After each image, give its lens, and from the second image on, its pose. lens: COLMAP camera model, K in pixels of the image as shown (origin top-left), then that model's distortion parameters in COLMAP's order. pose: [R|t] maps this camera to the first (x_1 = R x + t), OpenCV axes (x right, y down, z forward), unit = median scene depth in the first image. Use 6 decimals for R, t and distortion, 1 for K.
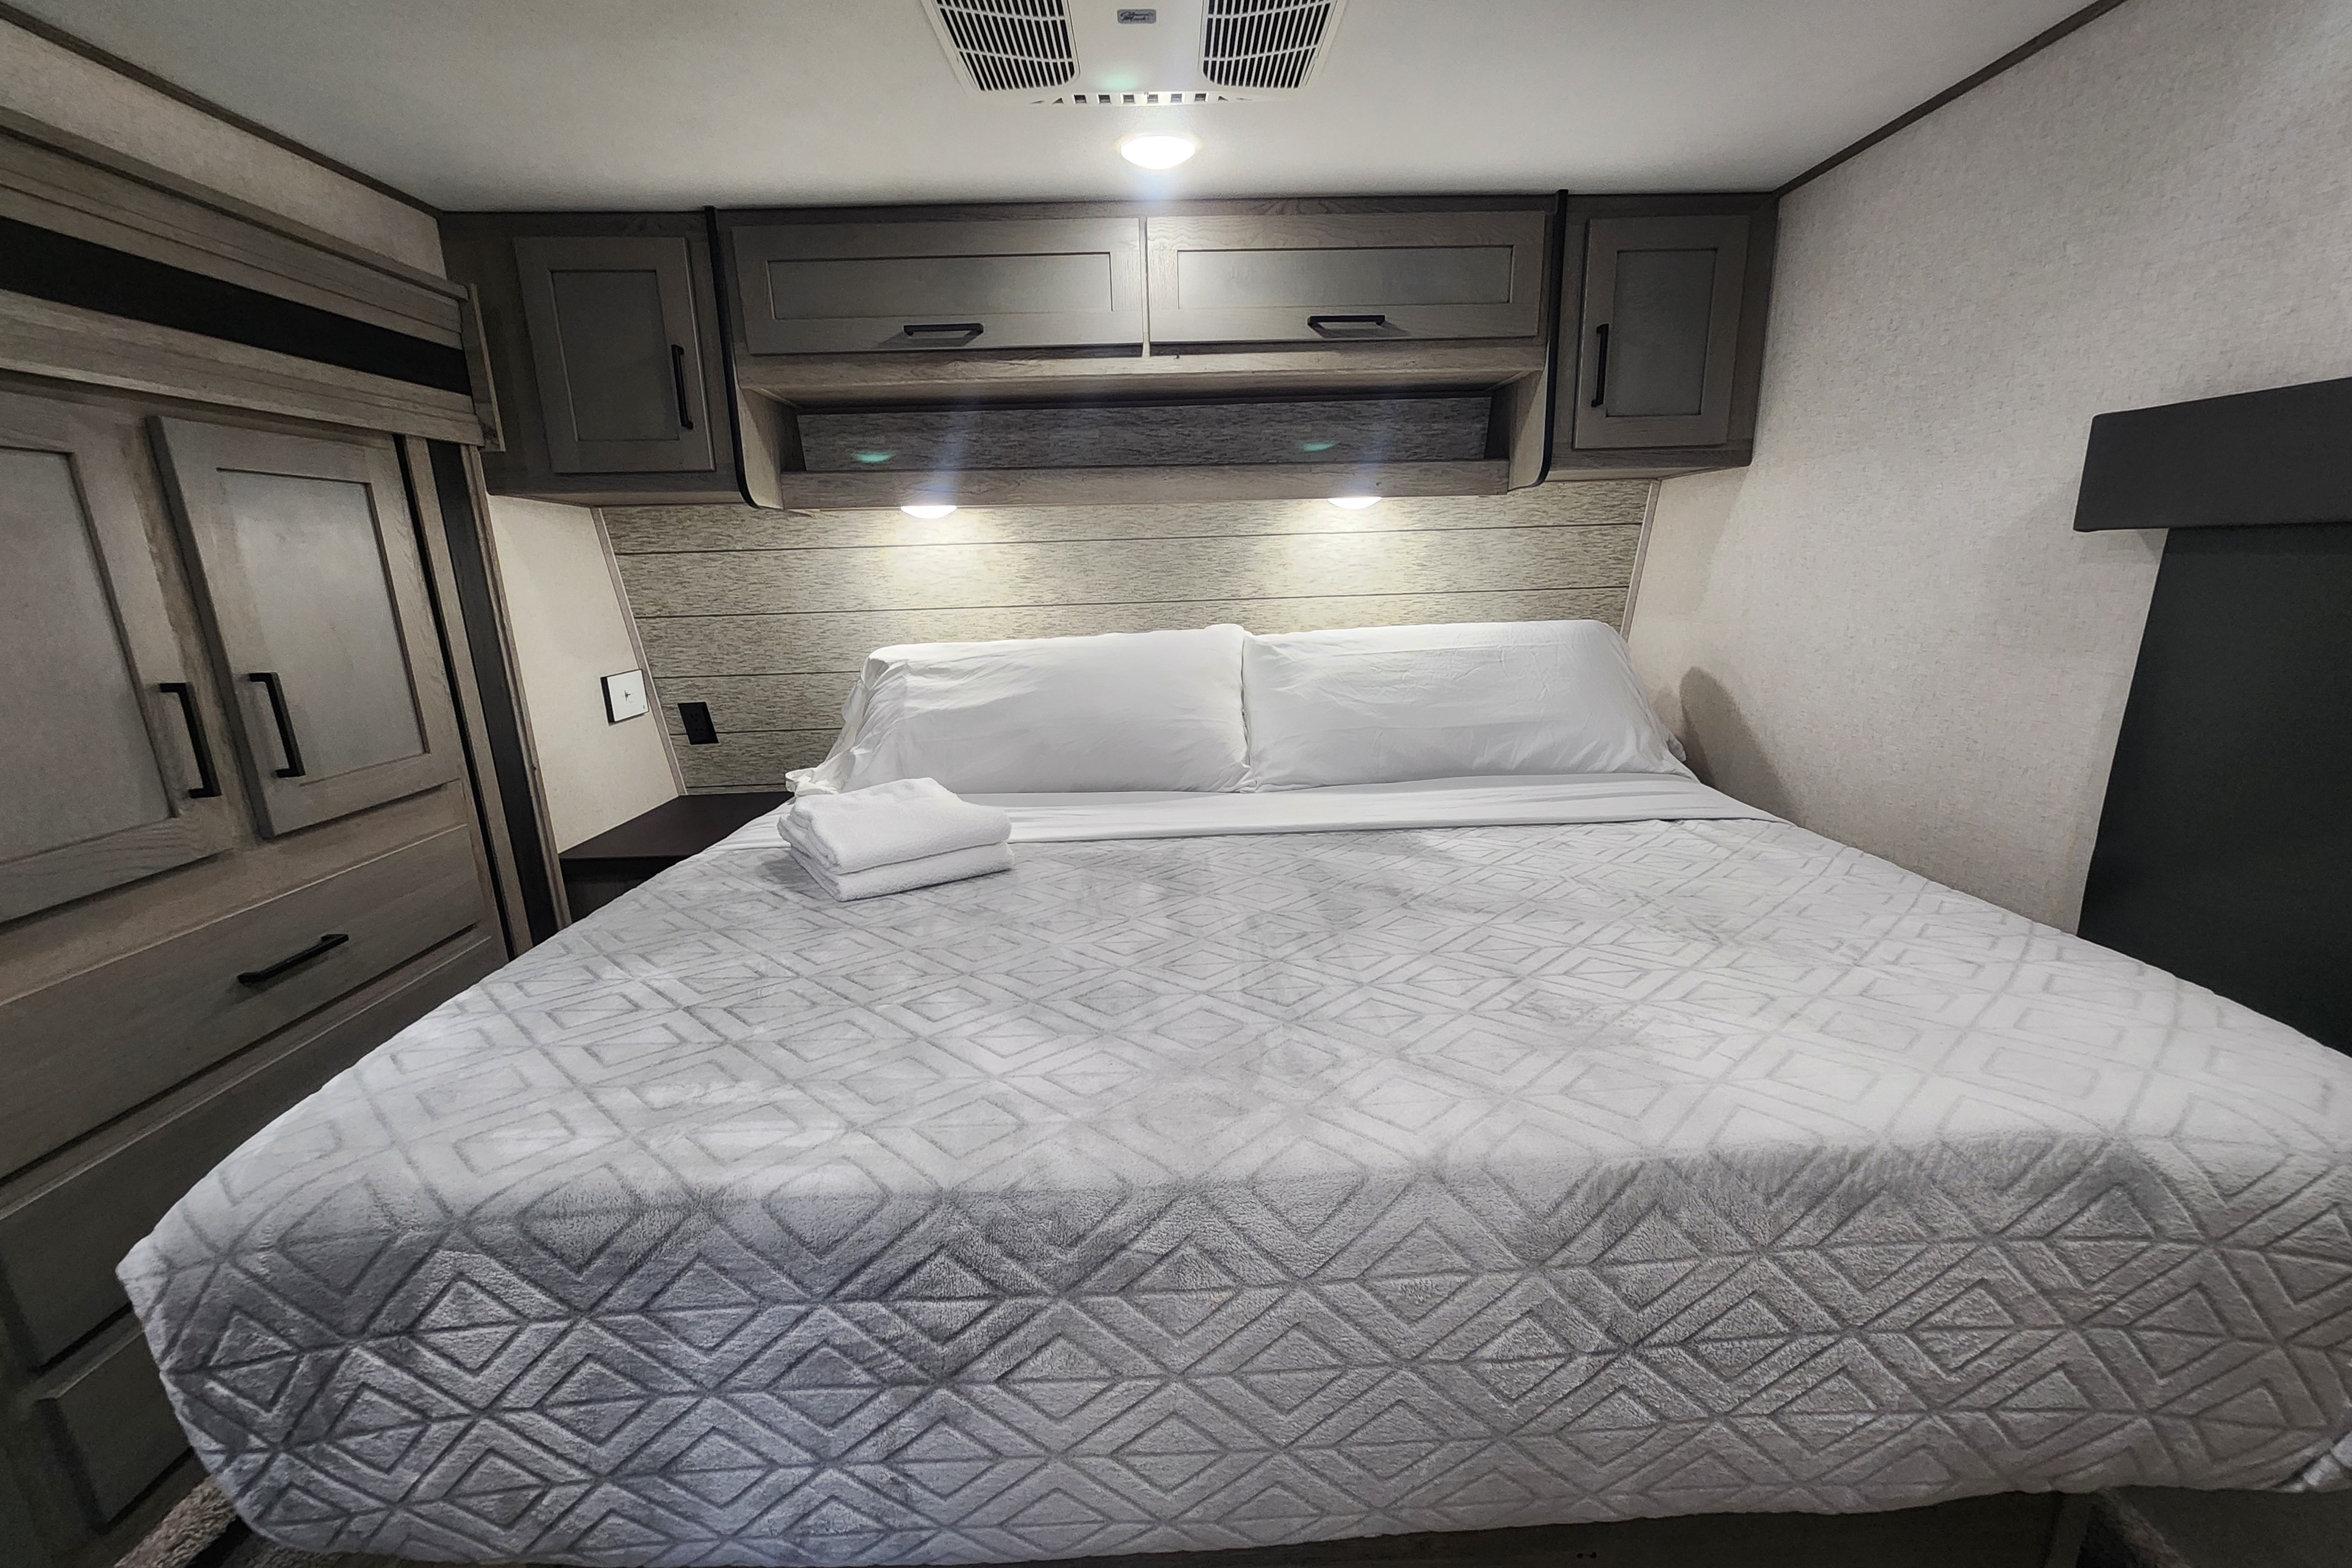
lens RADIAL K [[969.8, 0, 1178.5], [0, 969.8, 805.8], [0, 0, 1]] dist [-0.003489, 0.002327]
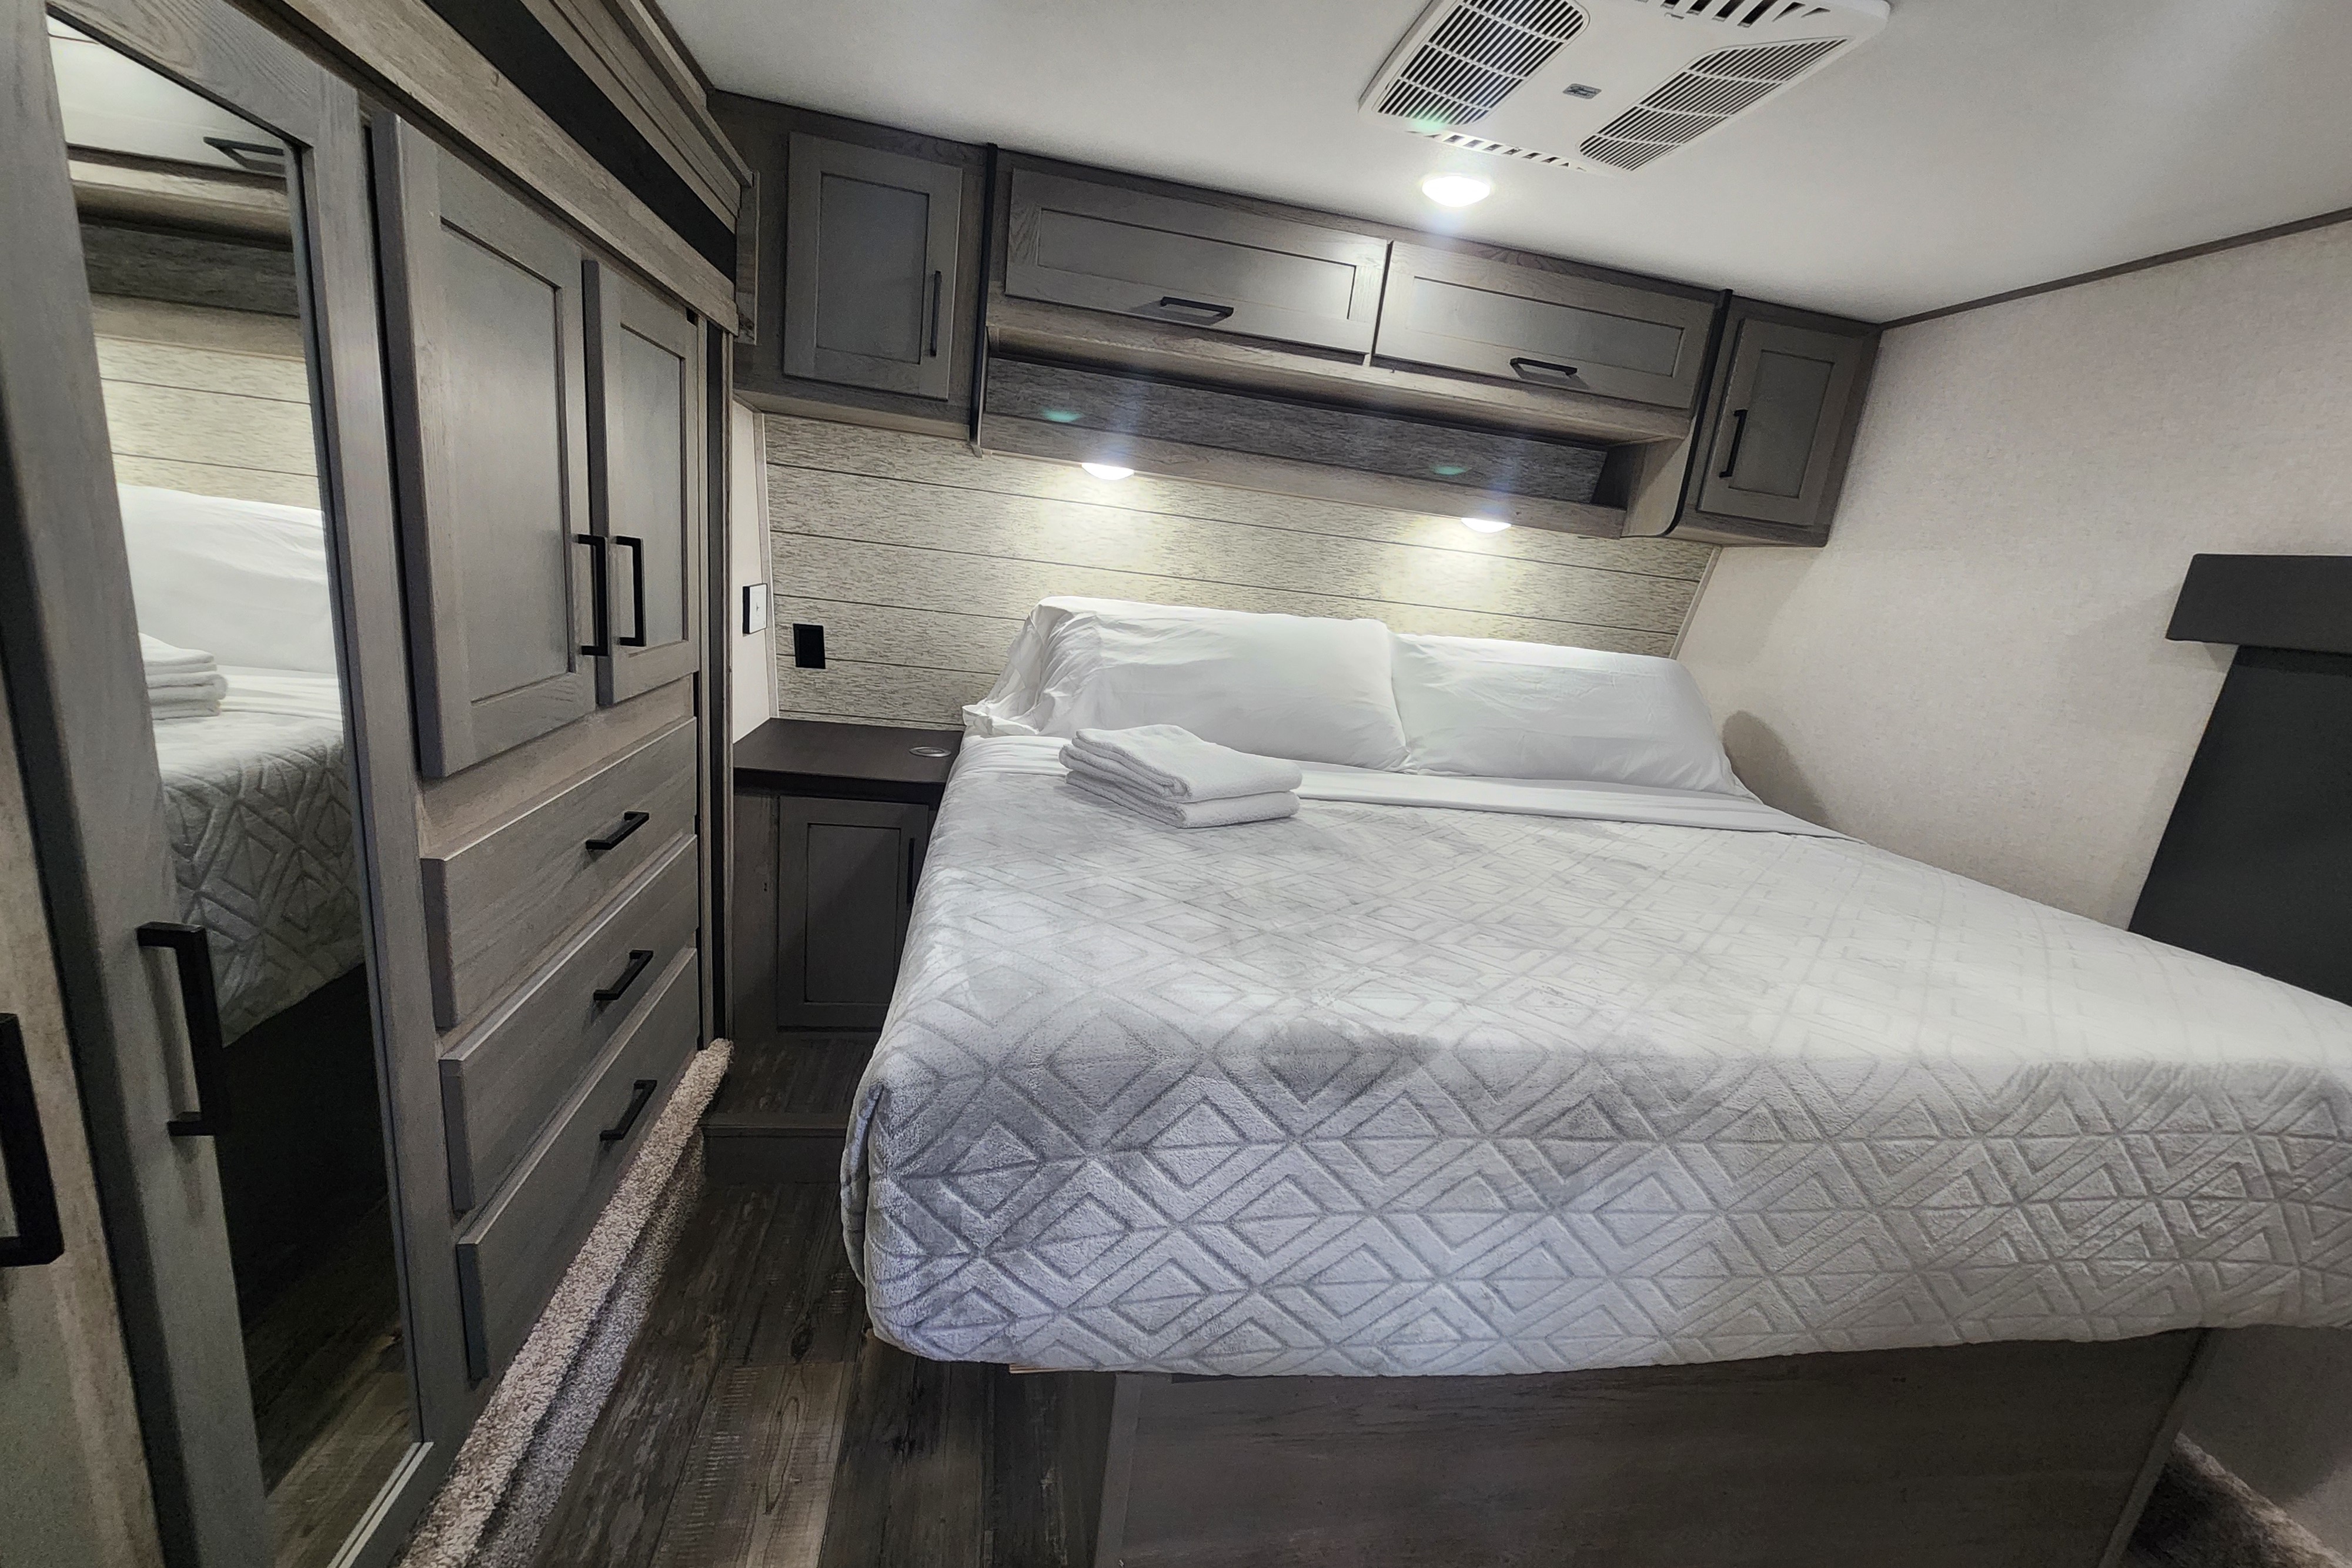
lens RADIAL K [[969.8, 0, 1178.5], [0, 969.8, 805.8], [0, 0, 1]] dist [-0.003489, 0.002327]
pose [[0.980105, 0.103181, 0.169549, -0.623497], [-0.103853, 0.994580, -0.004925, 0.092832], [-0.169138, -0.012782, 0.985509, -0.074032]]
